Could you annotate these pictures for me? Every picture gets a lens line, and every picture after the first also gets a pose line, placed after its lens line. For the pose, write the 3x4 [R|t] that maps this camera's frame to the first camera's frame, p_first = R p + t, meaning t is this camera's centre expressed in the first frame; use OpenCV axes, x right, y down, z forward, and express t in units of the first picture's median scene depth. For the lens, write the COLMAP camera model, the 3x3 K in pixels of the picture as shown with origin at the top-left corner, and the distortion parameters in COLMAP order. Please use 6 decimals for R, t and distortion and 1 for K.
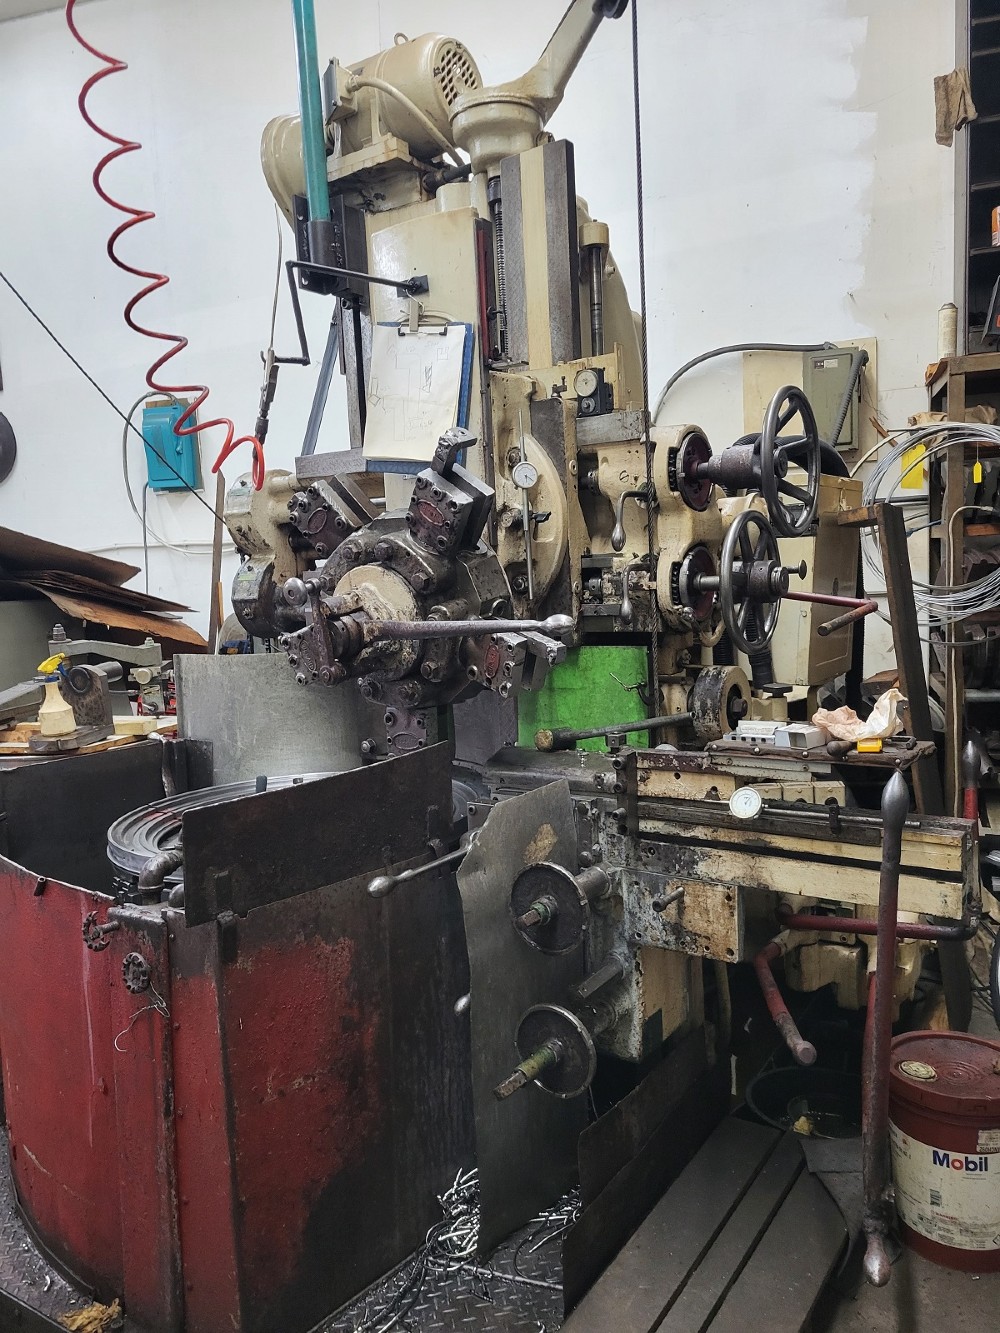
lens RADIAL K [[1022.5, 0, 500.0], [0, 1022.5, 666.5], [0, 0, 1]] dist [0.031604, -0.007695]
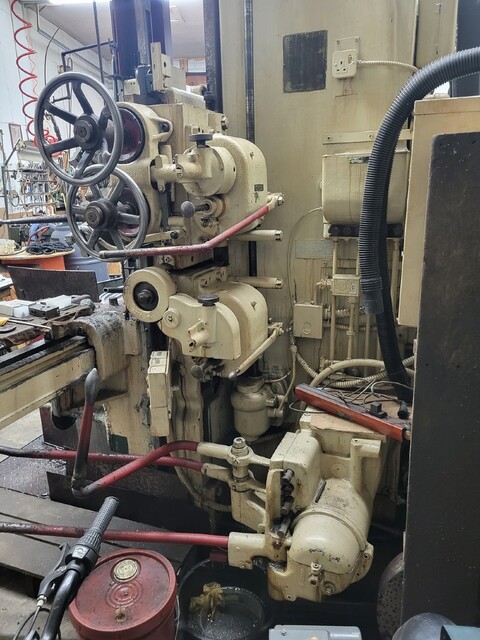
lens RADIAL K [[490.9, 0, 240.0], [0, 490.9, 320.0], [0, 0, 1]] dist [0.031604, -0.007695]
pose [[0.214270, 0.309976, -0.926285, 1.013181], [-0.081543, 0.950676, 0.299276, -0.168261], [0.973365, 0.011406, 0.228977, 1.032970]]
